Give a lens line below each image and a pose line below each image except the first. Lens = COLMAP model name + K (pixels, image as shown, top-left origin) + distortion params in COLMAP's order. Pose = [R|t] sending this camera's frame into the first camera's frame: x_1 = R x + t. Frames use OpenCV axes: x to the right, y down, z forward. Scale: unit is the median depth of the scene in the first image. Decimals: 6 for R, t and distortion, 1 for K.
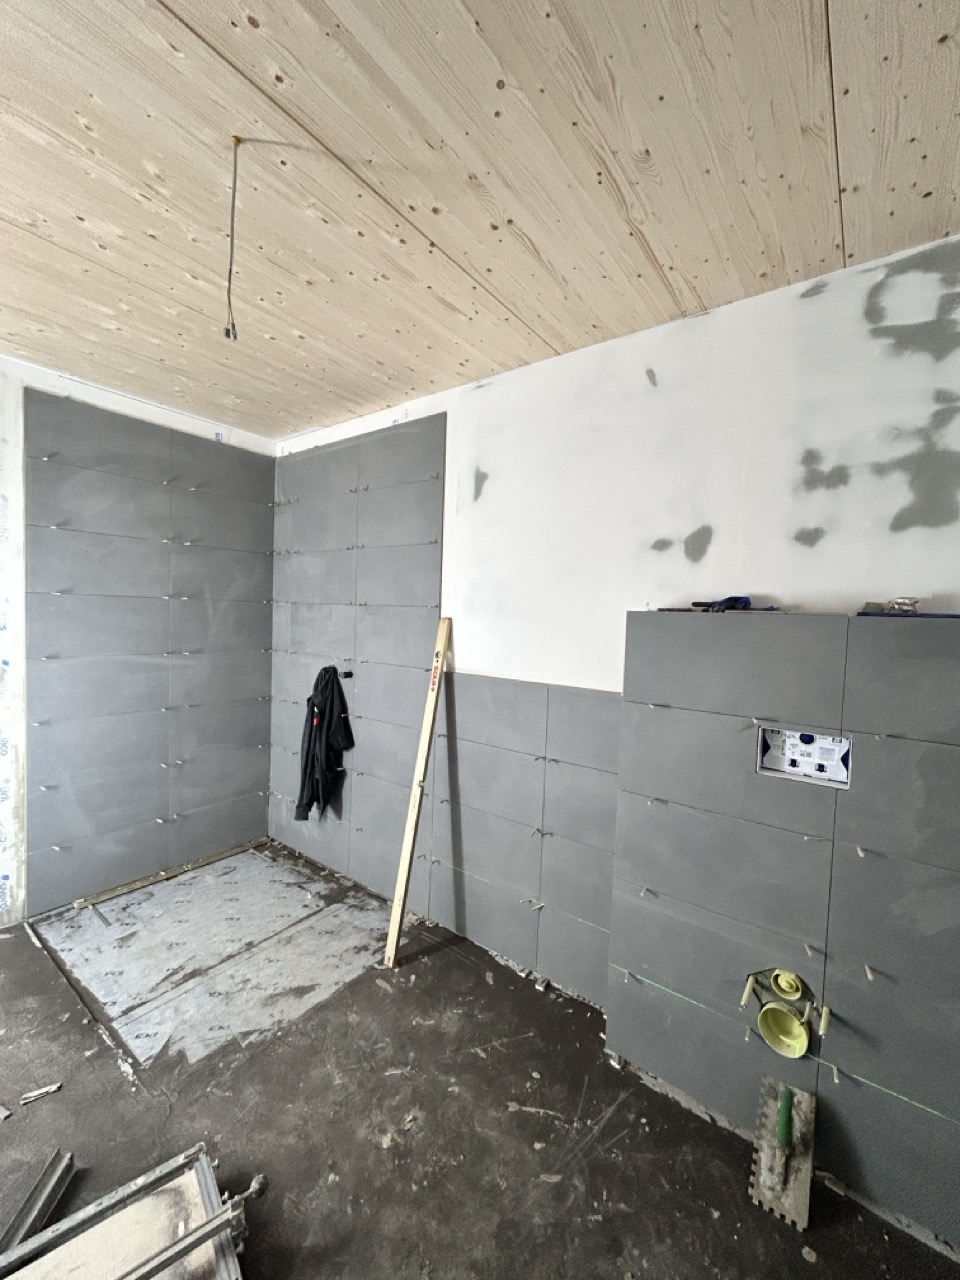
lens RADIAL K [[518.6, 0, 480.6], [0, 518.6, 639.1], [0, 0, 1]] dist [-0.001137, -0.000543]
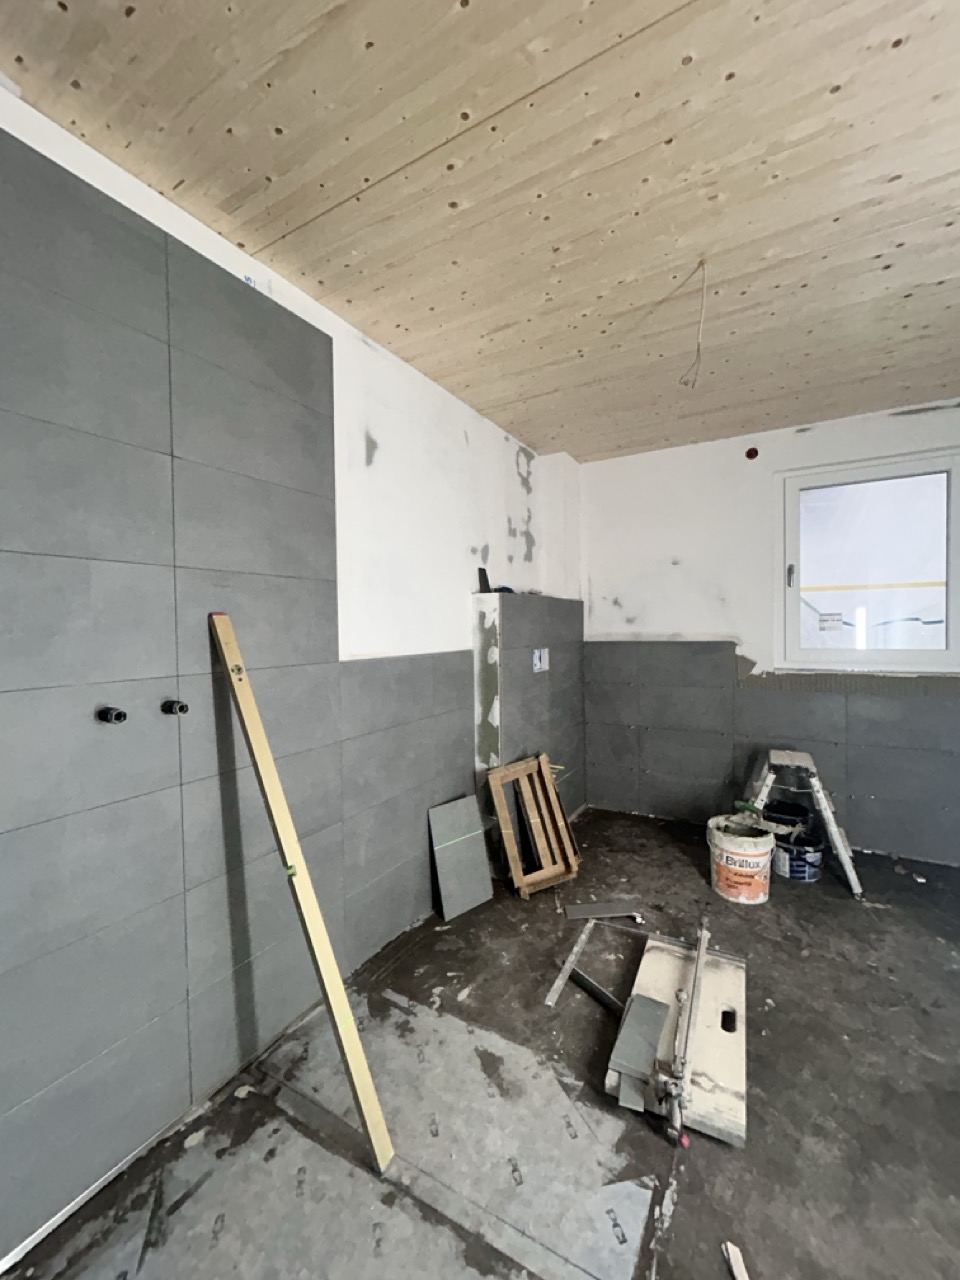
lens RADIAL K [[518.6, 0, 480.6], [0, 518.6, 639.1], [0, 0, 1]] dist [-0.001137, -0.000543]
pose [[-0.124634, -0.060004, 0.990387, -1.207590], [0.056130, 0.996145, 0.067416, -0.021853], [-0.990614, 0.063993, -0.120786, 1.184302]]
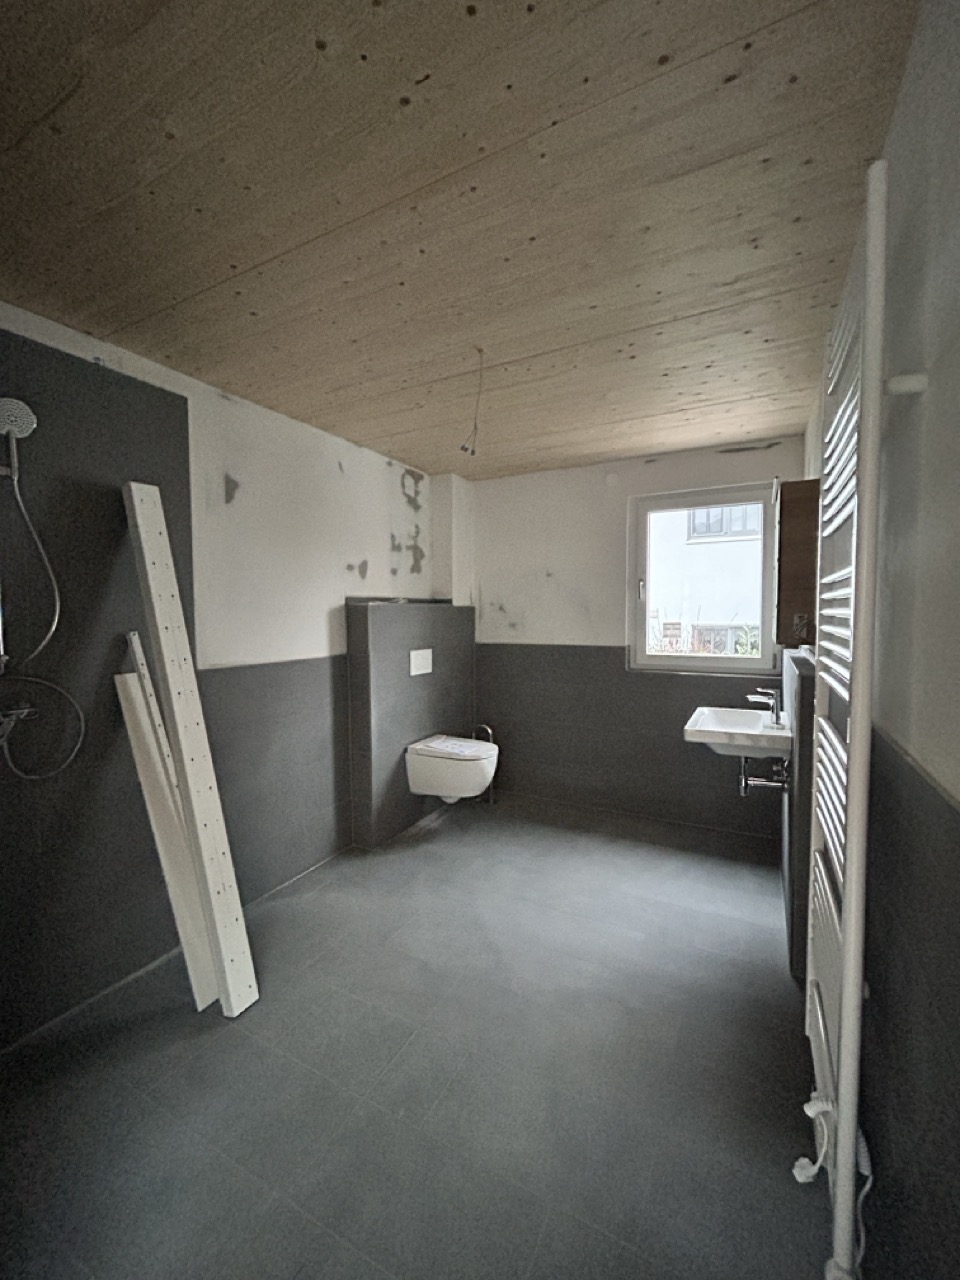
lens RADIAL K [[520.0, 0, 480.0], [0, 520.0, 640.0], [0, 0, 1]] dist [-0.001917, -0.000221]
pose [[-0.157112, -0.088885, 0.983573, -1.483612], [0.046368, 0.994179, 0.097250, -0.087388], [-0.986492, 0.060885, -0.152076, 0.847449]]
